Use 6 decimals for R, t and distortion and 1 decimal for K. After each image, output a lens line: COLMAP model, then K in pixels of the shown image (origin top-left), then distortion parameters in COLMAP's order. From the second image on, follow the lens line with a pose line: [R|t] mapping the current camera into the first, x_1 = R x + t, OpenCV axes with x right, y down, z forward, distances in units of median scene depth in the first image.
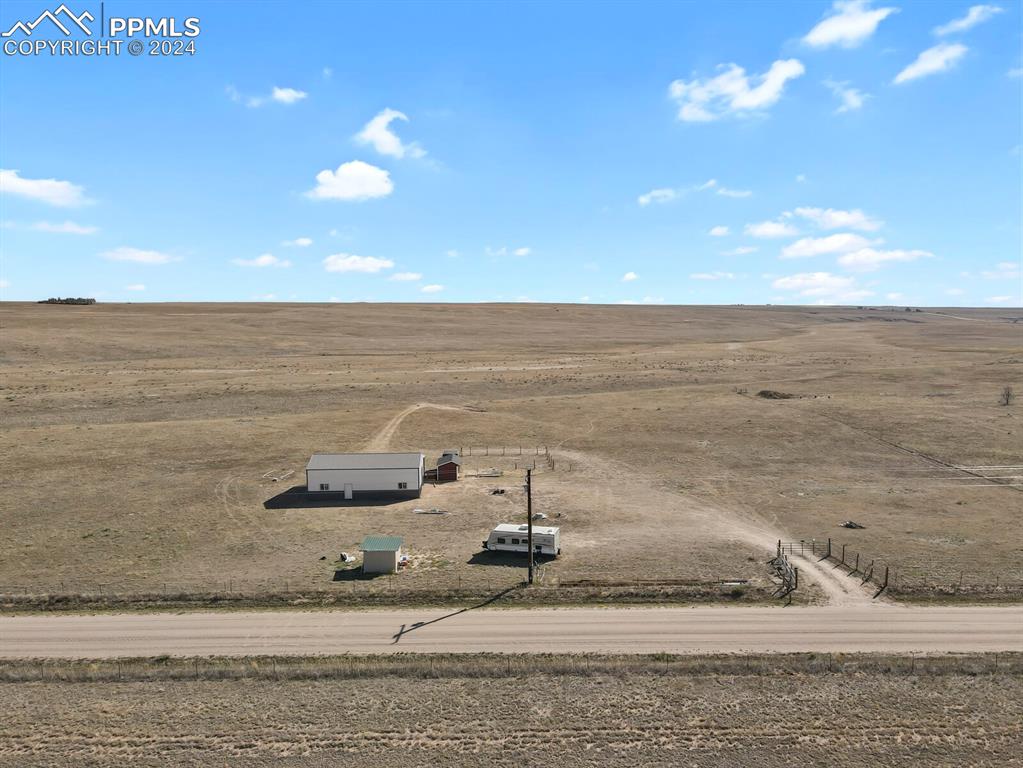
lens RADIAL K [[747.1, 0, 512.1], [0, 747.1, 383.2], [0, 0, 1]] dist [0.020856, -0.005355]
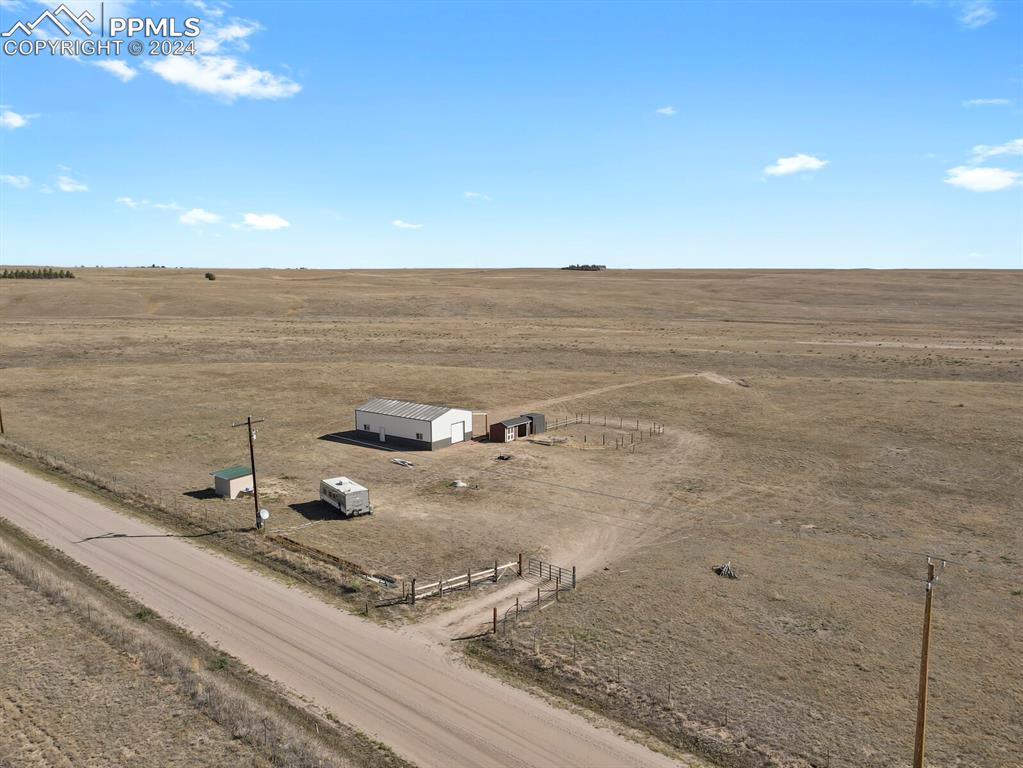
lens RADIAL K [[747.1, 0, 516.1], [0, 747.1, 383.4], [0, 0, 1]] dist [0.020856, -0.005355]
pose [[0.782468, 0.095356, -0.615346, 0.927242], [-0.068557, 0.995390, 0.067071, -0.021048], [0.618905, -0.010295, 0.785398, 0.439931]]
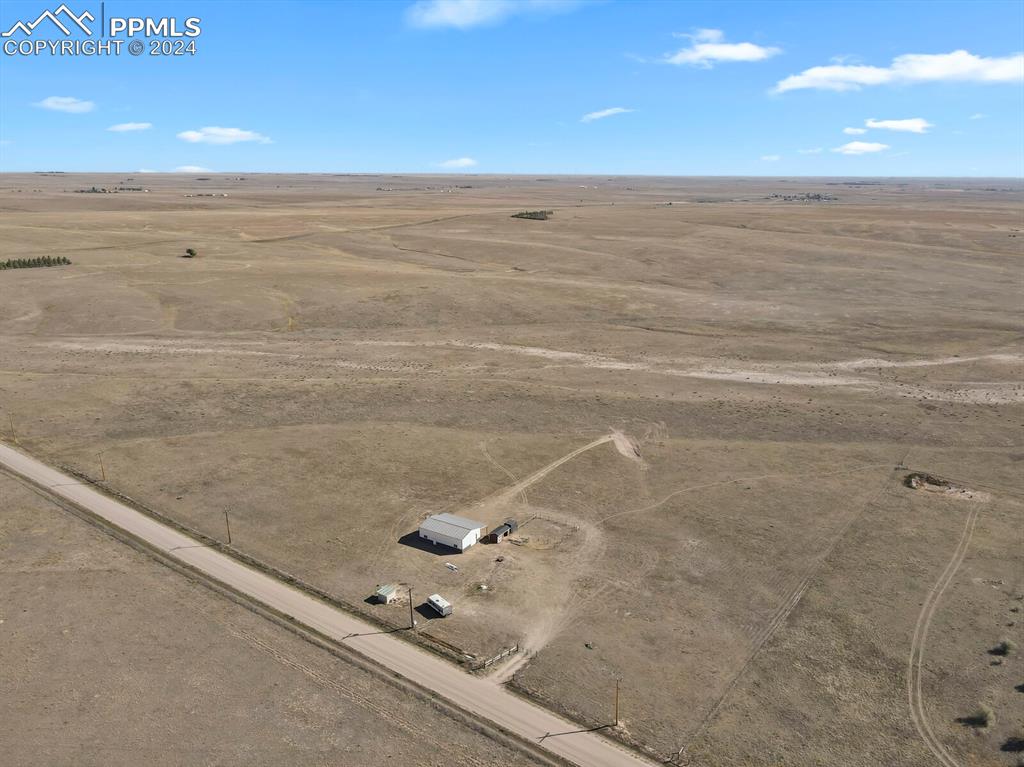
lens RADIAL K [[747.8, 0, 512.7], [0, 747.8, 380.4], [0, 0, 1]] dist [0.020856, -0.005355]
pose [[0.821443, 0.156566, -0.548378, 1.644360], [-0.062870, 0.980577, 0.185786, -1.107065], [0.566814, -0.118136, 0.815332, -0.837210]]
